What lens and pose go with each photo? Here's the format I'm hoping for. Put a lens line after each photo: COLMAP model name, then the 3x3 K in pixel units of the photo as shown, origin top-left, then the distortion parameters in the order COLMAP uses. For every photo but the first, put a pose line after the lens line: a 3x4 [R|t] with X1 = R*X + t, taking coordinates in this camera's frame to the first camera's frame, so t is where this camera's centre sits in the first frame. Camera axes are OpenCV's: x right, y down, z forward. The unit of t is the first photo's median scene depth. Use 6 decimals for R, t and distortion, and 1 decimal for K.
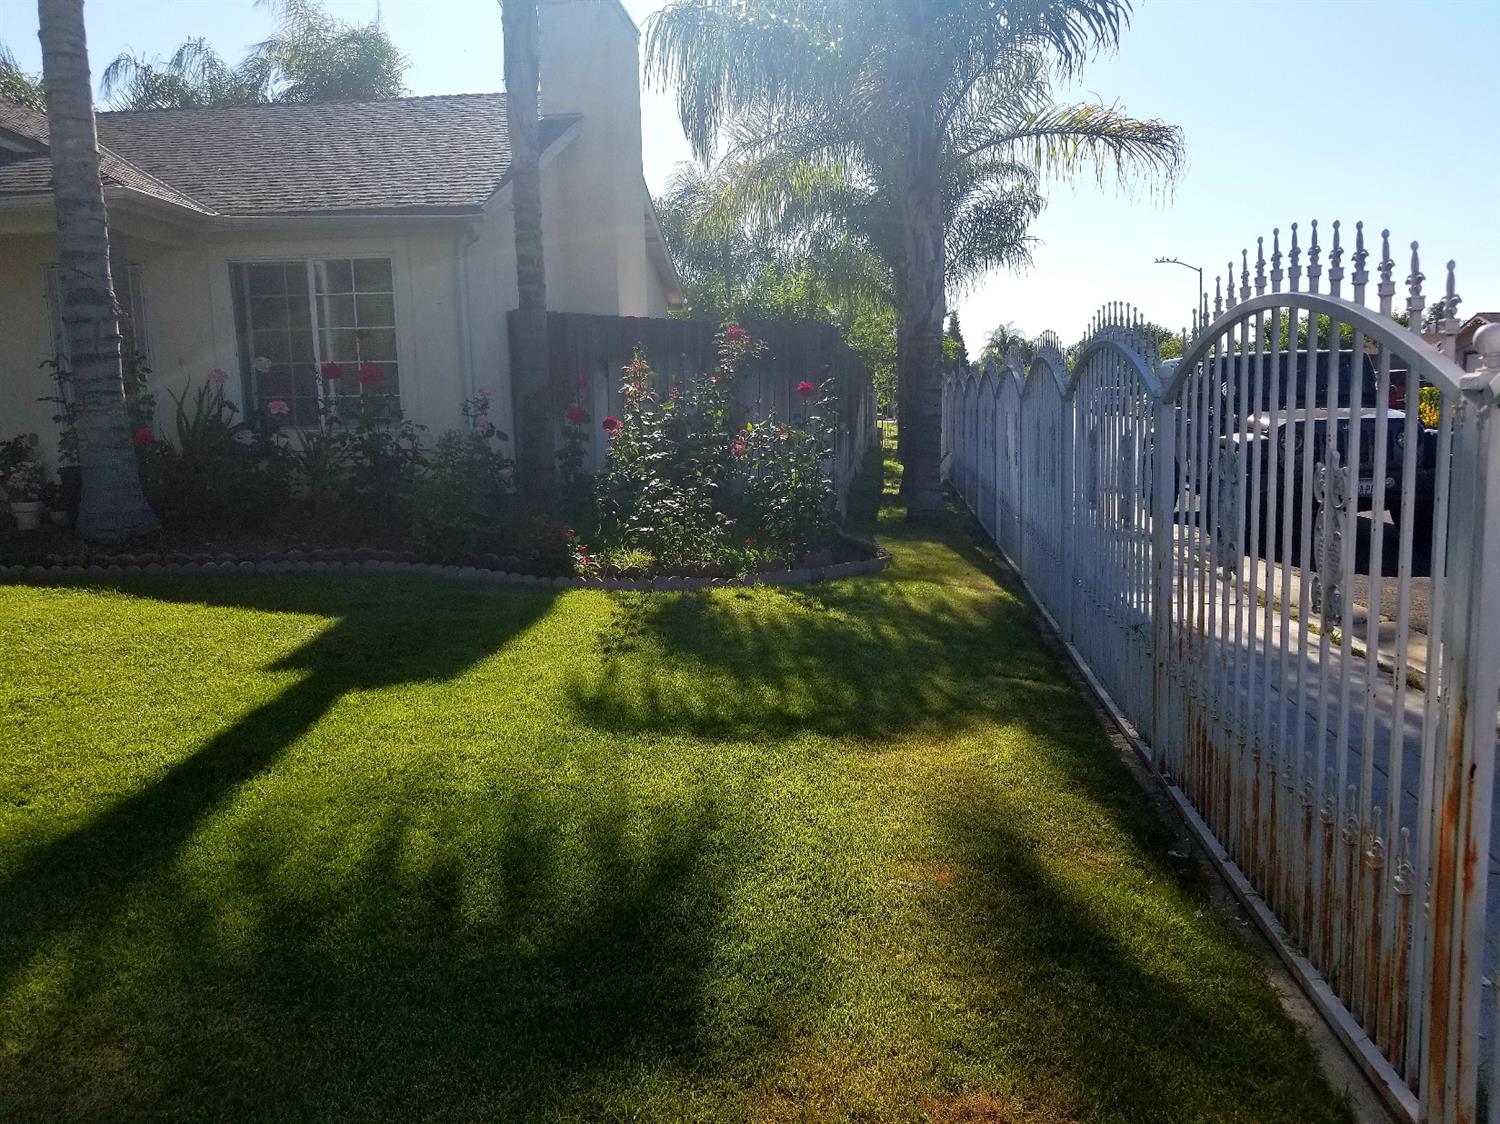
lens RADIAL K [[1203.7, 0, 764.1], [0, 1203.7, 570.5], [0, 0, 1]] dist [0.042290, -0.072565]
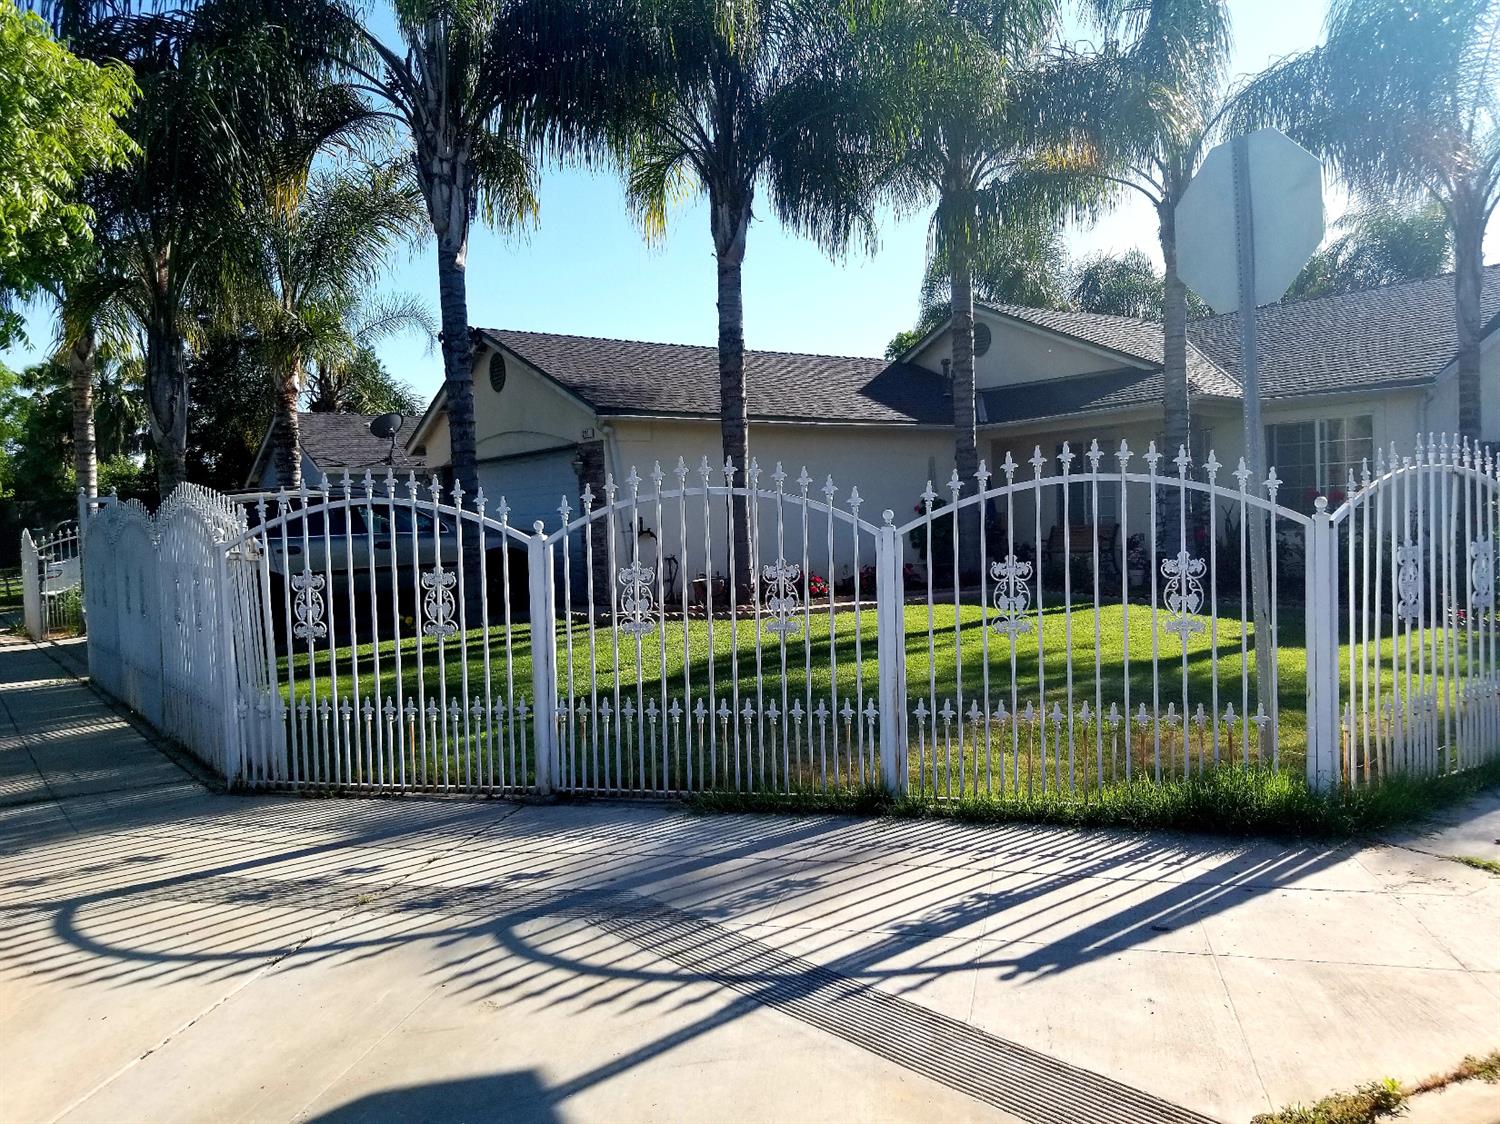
lens RADIAL K [[1203.7, 0, 735.1], [0, 1203.7, 598.7], [0, 0, 1]] dist [0.042290, -0.072565]
pose [[0.655124, 0.040917, -0.754412, 0.359261], [-0.082654, 0.996420, -0.017734, 0.065520], [0.750986, 0.073973, 0.656161, -0.628712]]
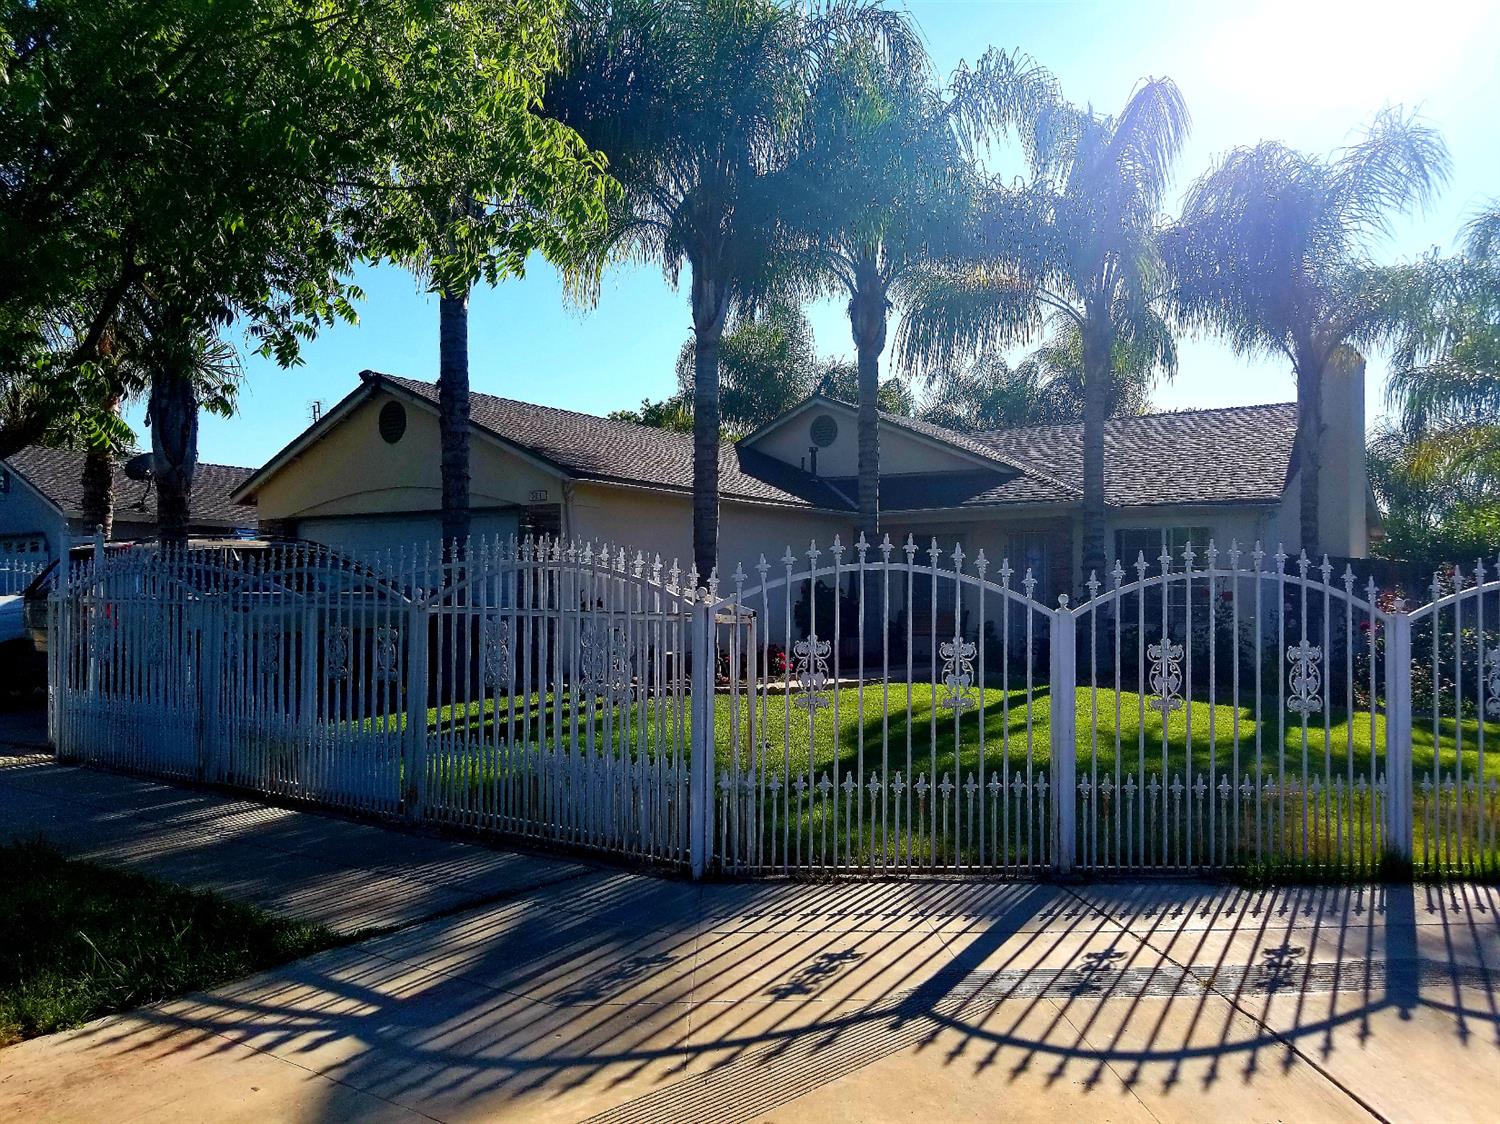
lens RADIAL K [[1203.7, 0, 721.1], [0, 1203.7, 597.6], [0, 0, 1]] dist [0.042290, -0.072565]
pose [[0.868129, 0.024536, -0.495733, -0.073138], [-0.090947, 0.989731, -0.110281, 0.114895], [0.487936, 0.140823, 0.861445, -0.962978]]
